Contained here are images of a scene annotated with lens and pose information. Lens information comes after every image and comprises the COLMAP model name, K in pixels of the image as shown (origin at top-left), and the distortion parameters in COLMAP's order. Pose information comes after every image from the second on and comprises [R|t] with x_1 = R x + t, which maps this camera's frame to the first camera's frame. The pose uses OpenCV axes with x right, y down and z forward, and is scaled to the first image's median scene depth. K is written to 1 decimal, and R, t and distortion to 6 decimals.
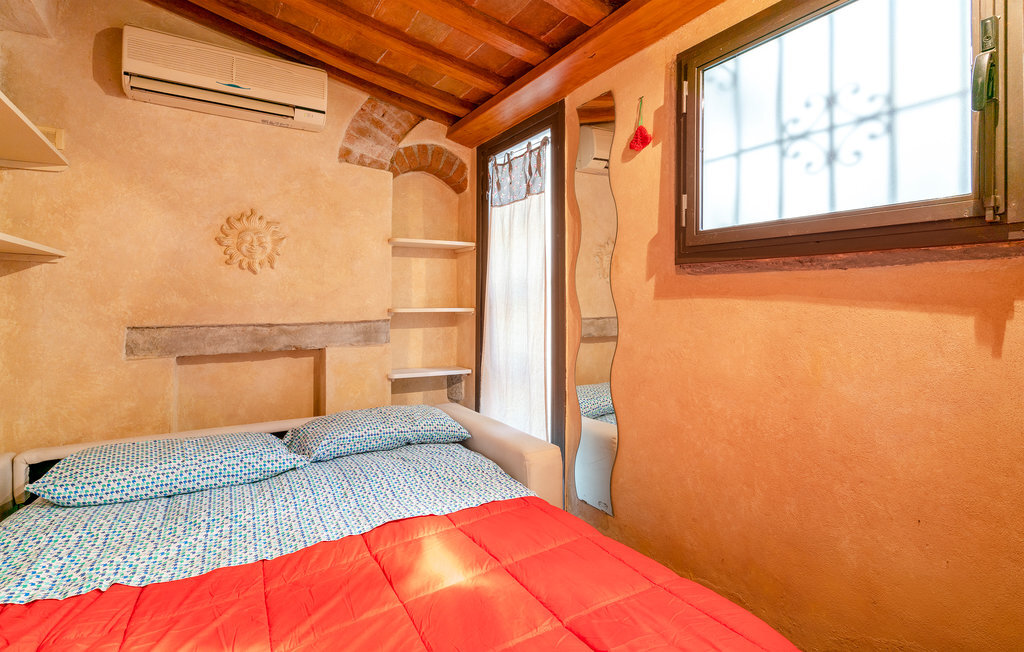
lens RADIAL K [[477.4, 0, 488.0], [0, 477.4, 292.6], [0, 0, 1]] dist [-0.005791, 0.002528]
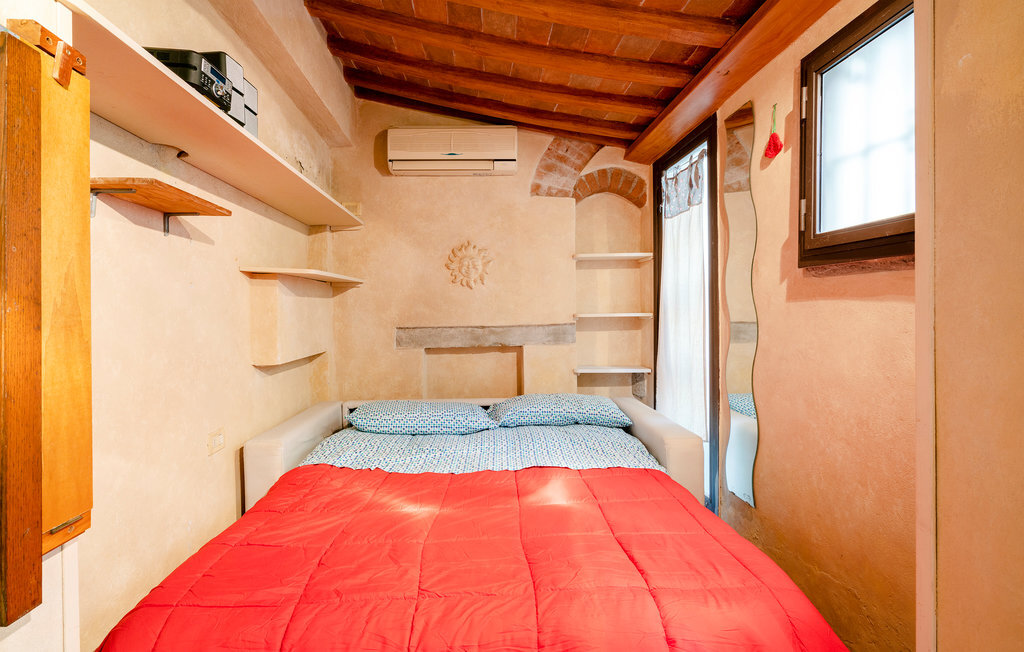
lens RADIAL K [[477.4, 0, 486.9], [0, 477.4, 312.5], [0, 0, 1]] dist [-0.005791, 0.002528]
pose [[0.869852, -0.010176, -0.493208, 0.251210], [0.023204, 0.999525, 0.020302, 0.001061], [0.492767, -0.029104, 0.869674, -0.183105]]
